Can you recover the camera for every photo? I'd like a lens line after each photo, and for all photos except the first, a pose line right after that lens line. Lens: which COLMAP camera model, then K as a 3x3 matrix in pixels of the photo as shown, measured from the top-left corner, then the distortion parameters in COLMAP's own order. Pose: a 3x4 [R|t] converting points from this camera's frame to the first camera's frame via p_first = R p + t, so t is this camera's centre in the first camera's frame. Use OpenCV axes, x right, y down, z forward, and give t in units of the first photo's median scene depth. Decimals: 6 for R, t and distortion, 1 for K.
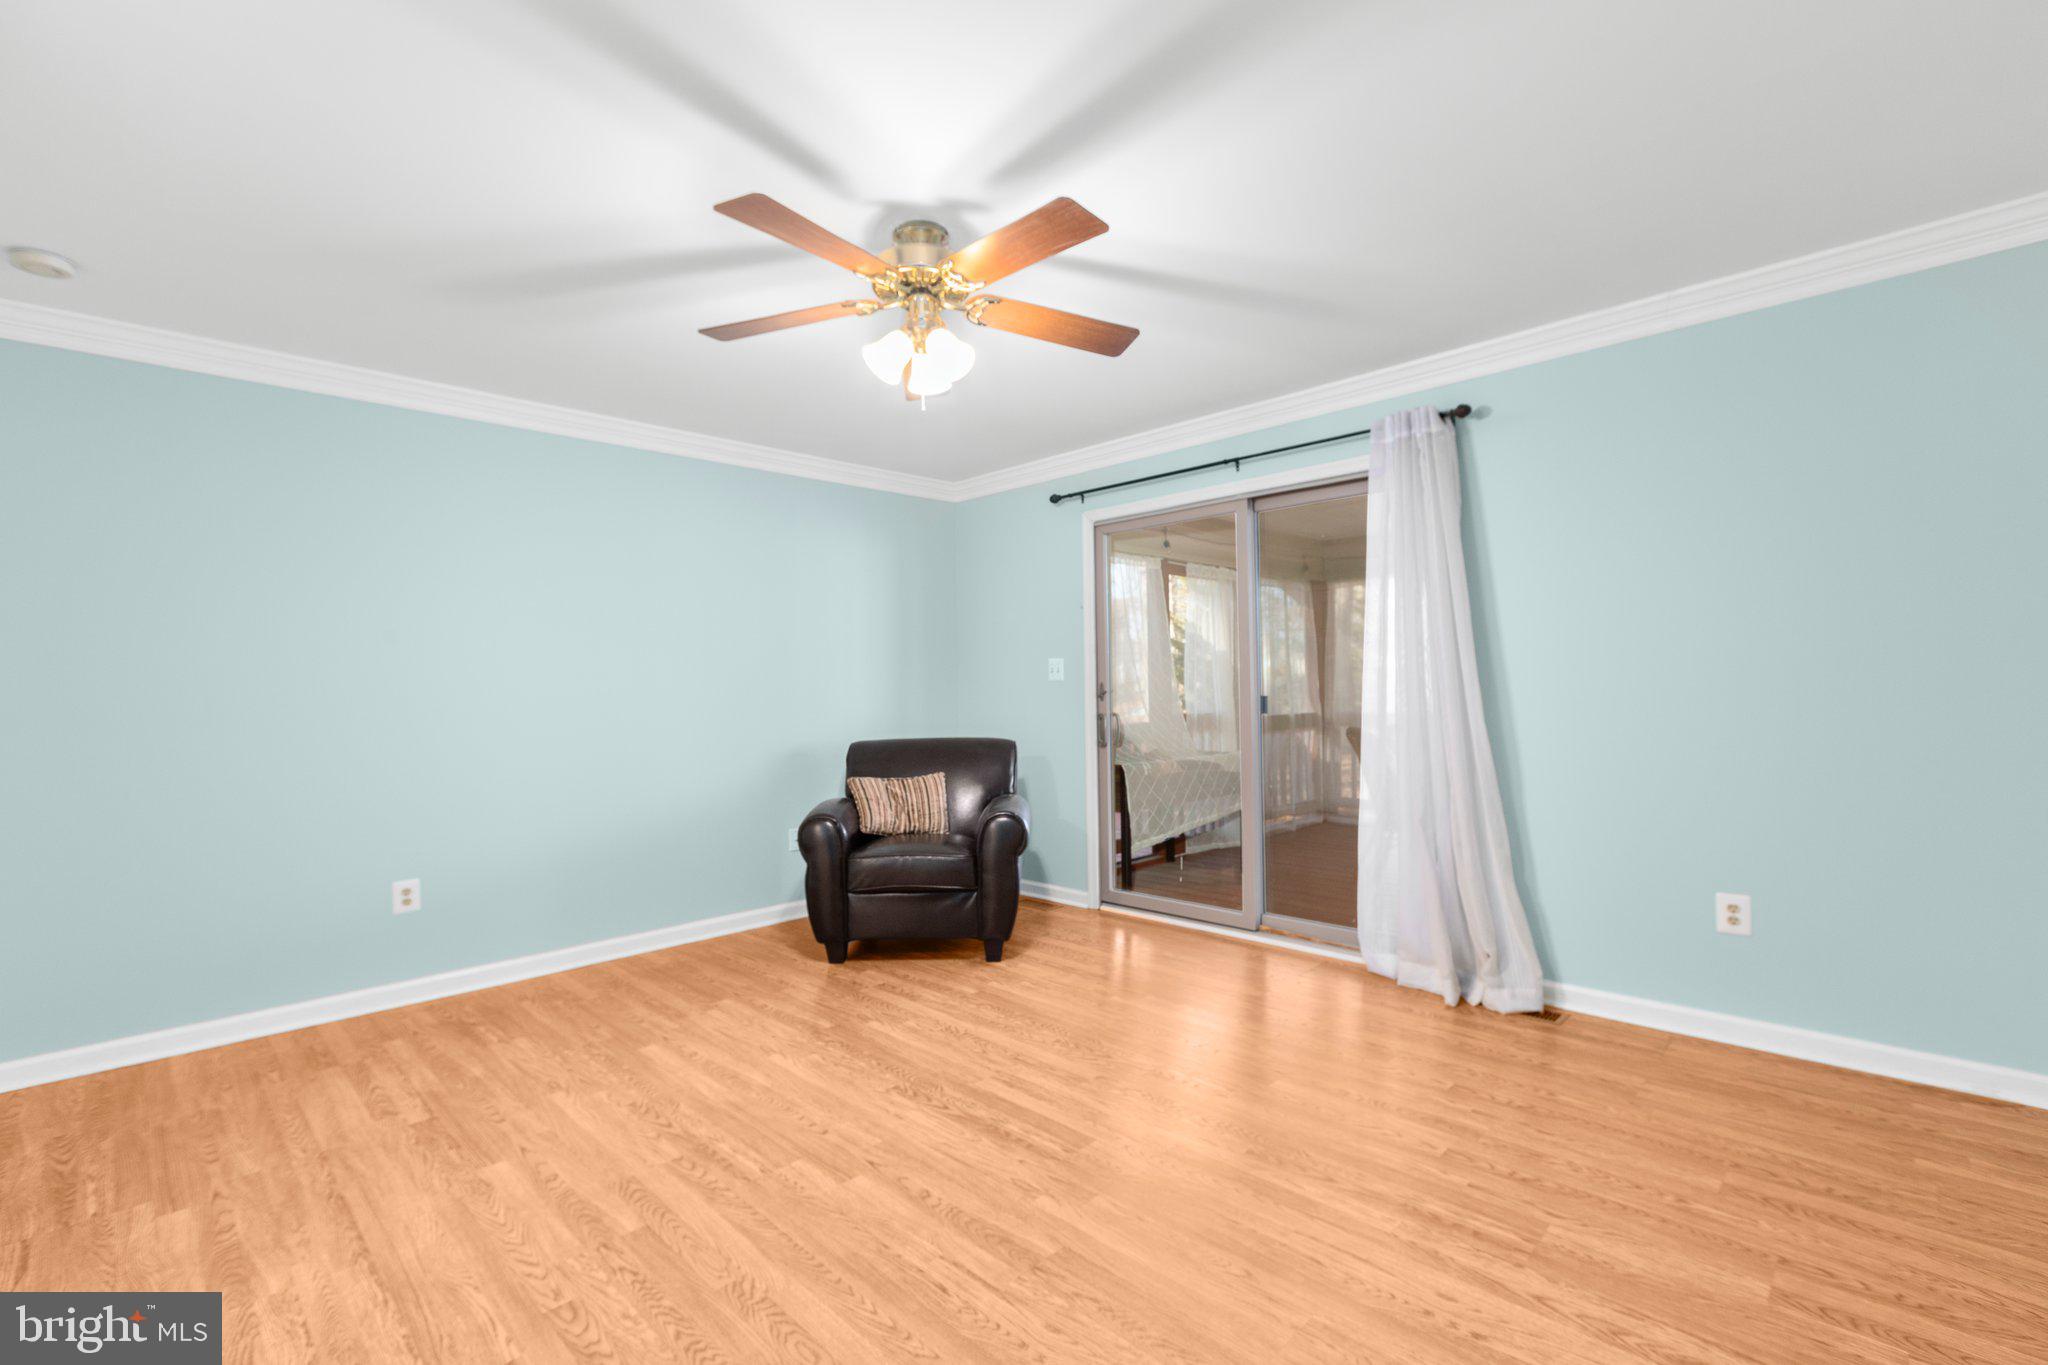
lens RADIAL K [[908.0, 0, 1020.0], [0, 908.0, 689.6], [0, 0, 1]] dist [0.001620, -0.001035]
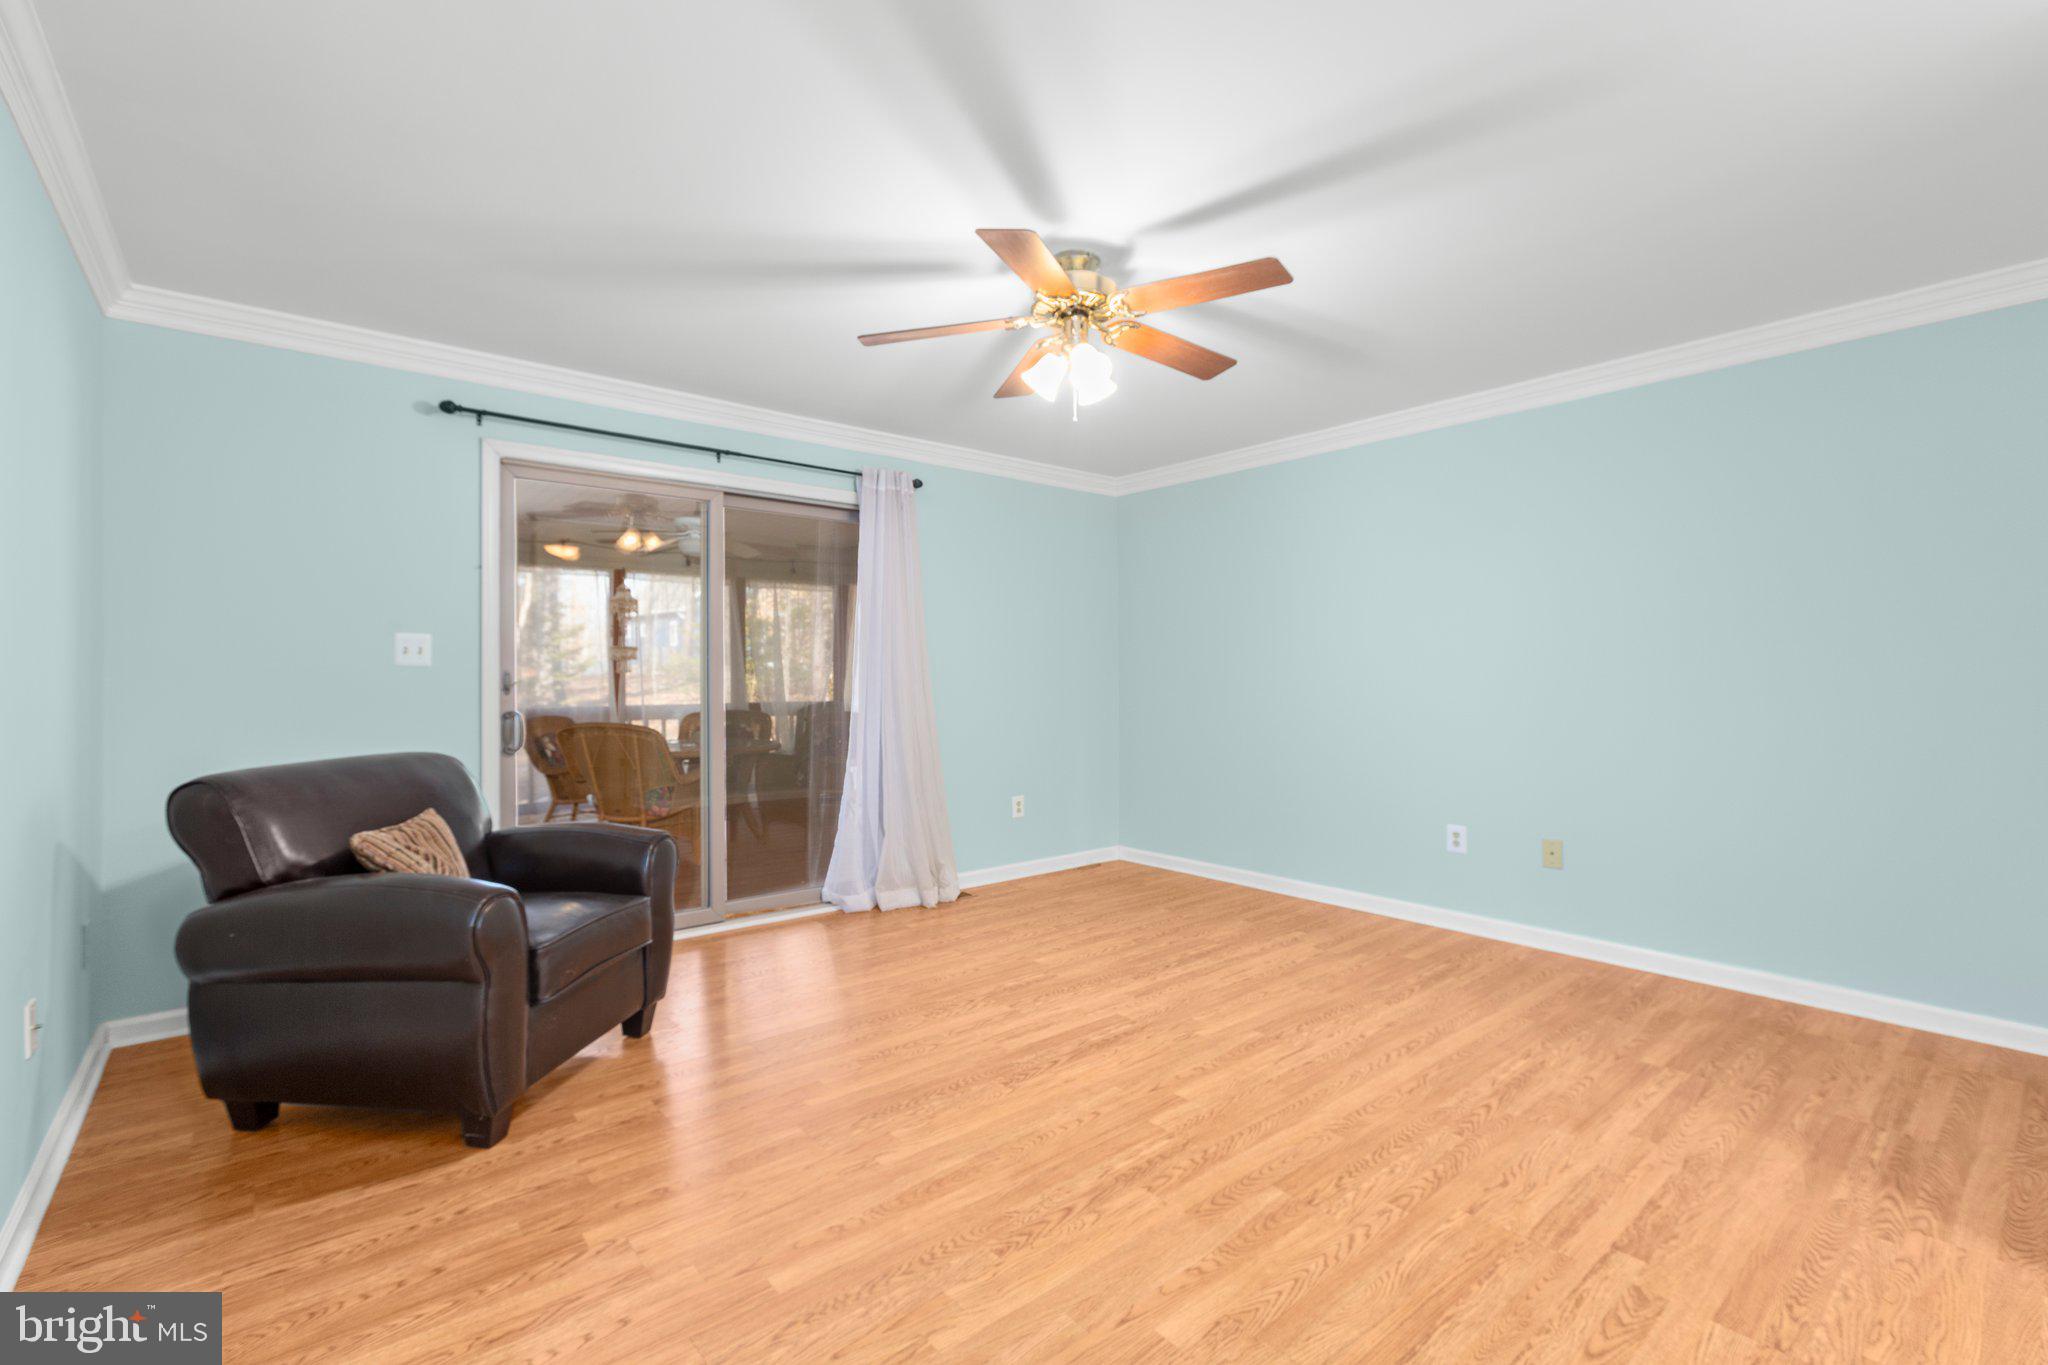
lens RADIAL K [[909.6, 0, 1025.8], [0, 909.6, 670.8], [0, 0, 1]] dist [-0.000208, -0.000019]
pose [[0.076770, 0.026283, 0.996702, -1.309067], [0.001605, 0.999648, -0.026484, 0.027899], [-0.997048, 0.003633, 0.076701, 1.060294]]
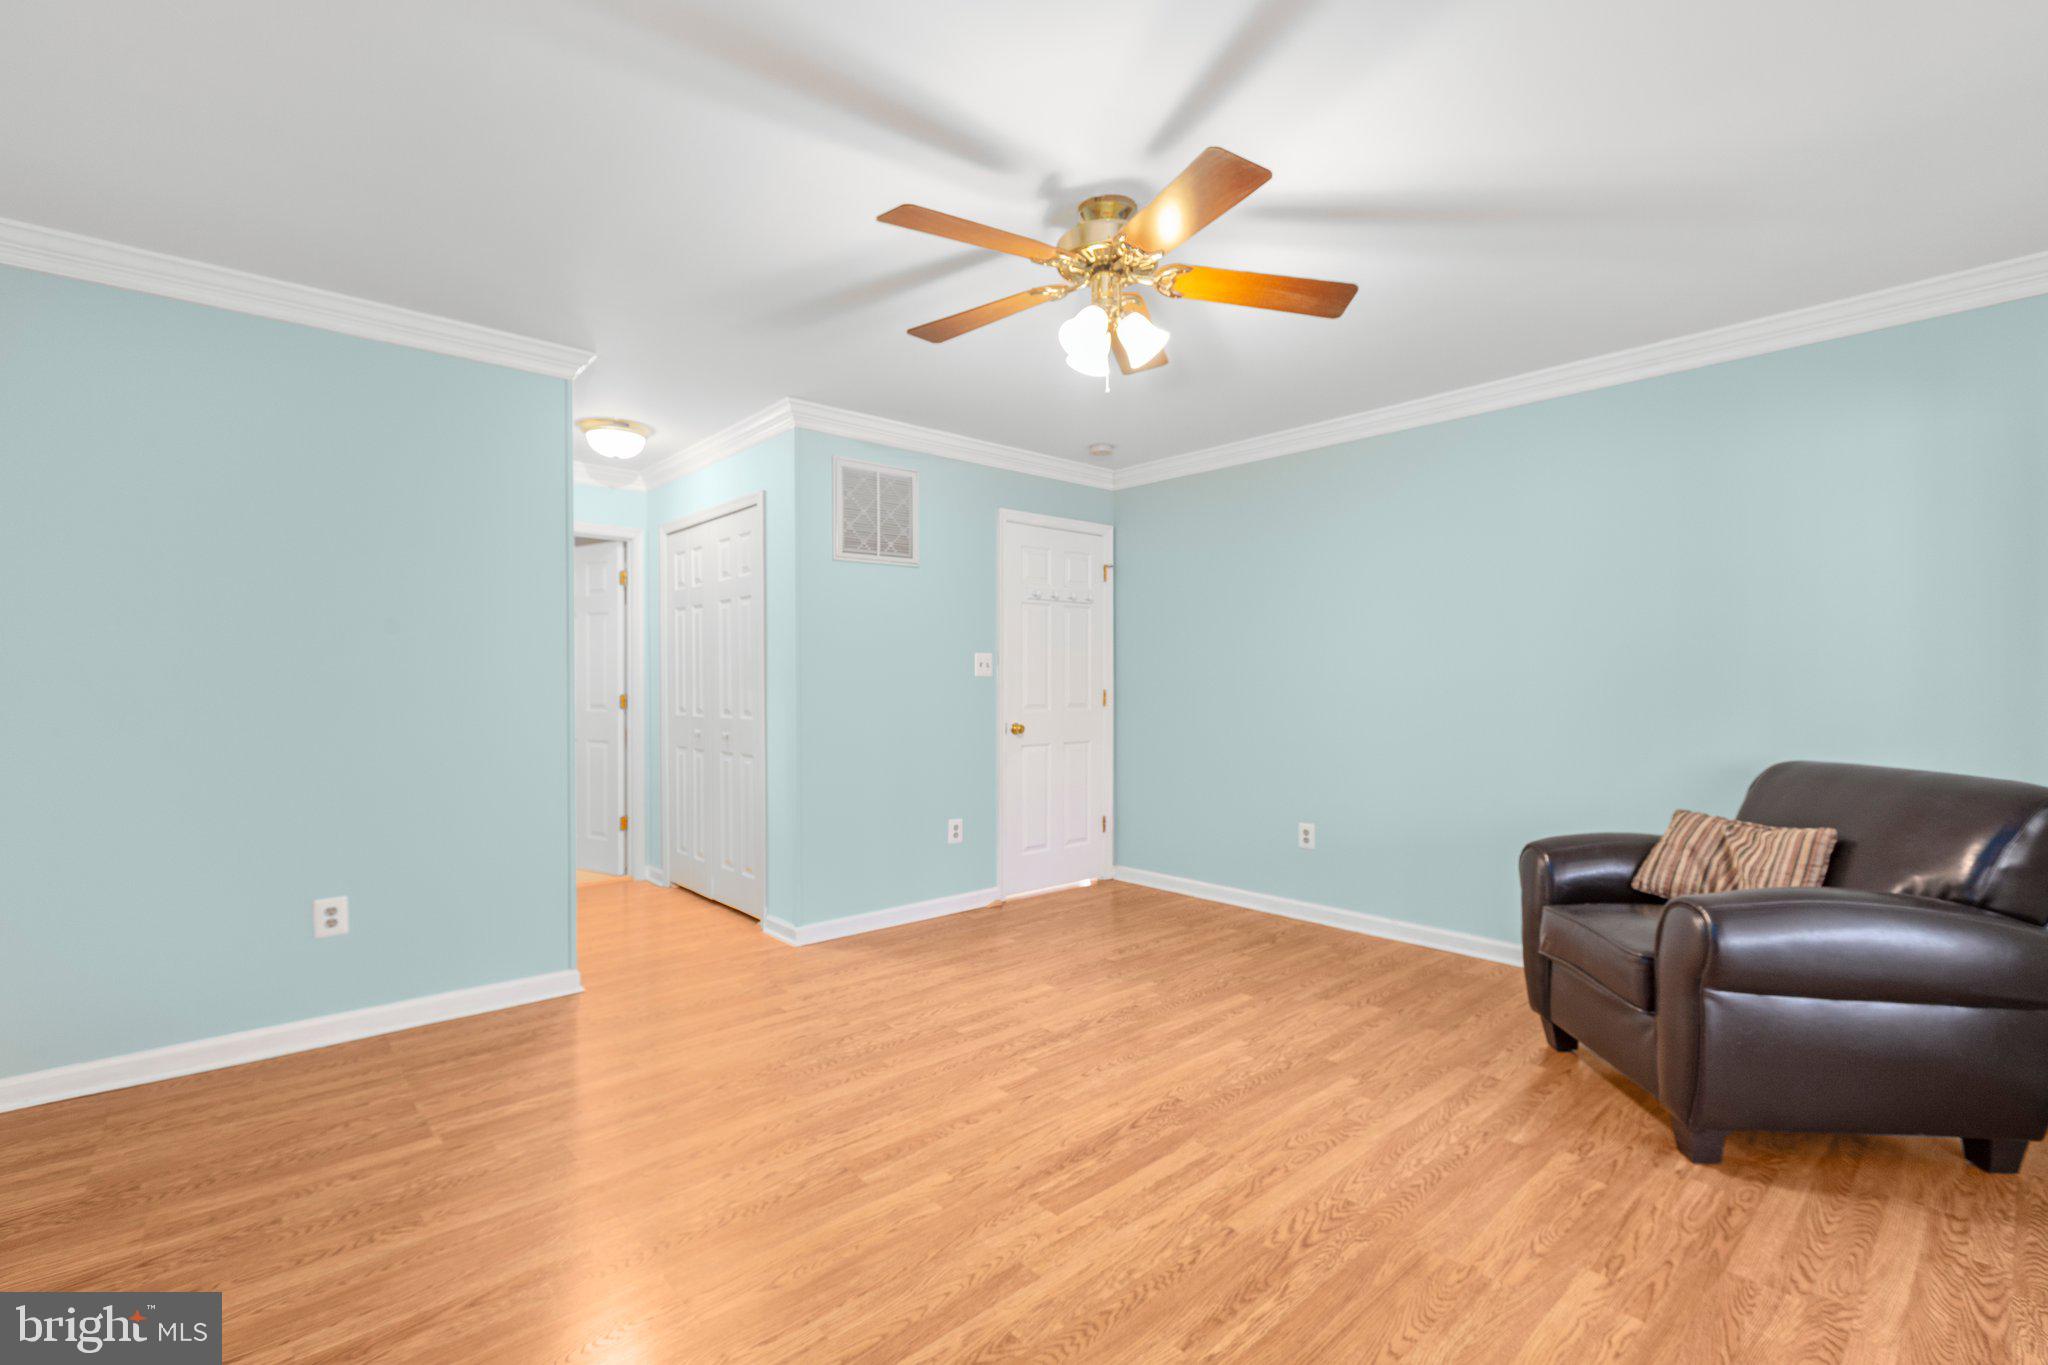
lens RADIAL K [[908.0, 0, 1020.0], [0, 908.0, 689.6], [0, 0, 1]] dist [0.001620, -0.001035]
pose [[-0.055808, 0.027053, -0.998075, 0.945538], [0.002369, 0.999634, 0.026963, -0.017910], [0.998439, -0.000859, -0.055852, 1.043804]]
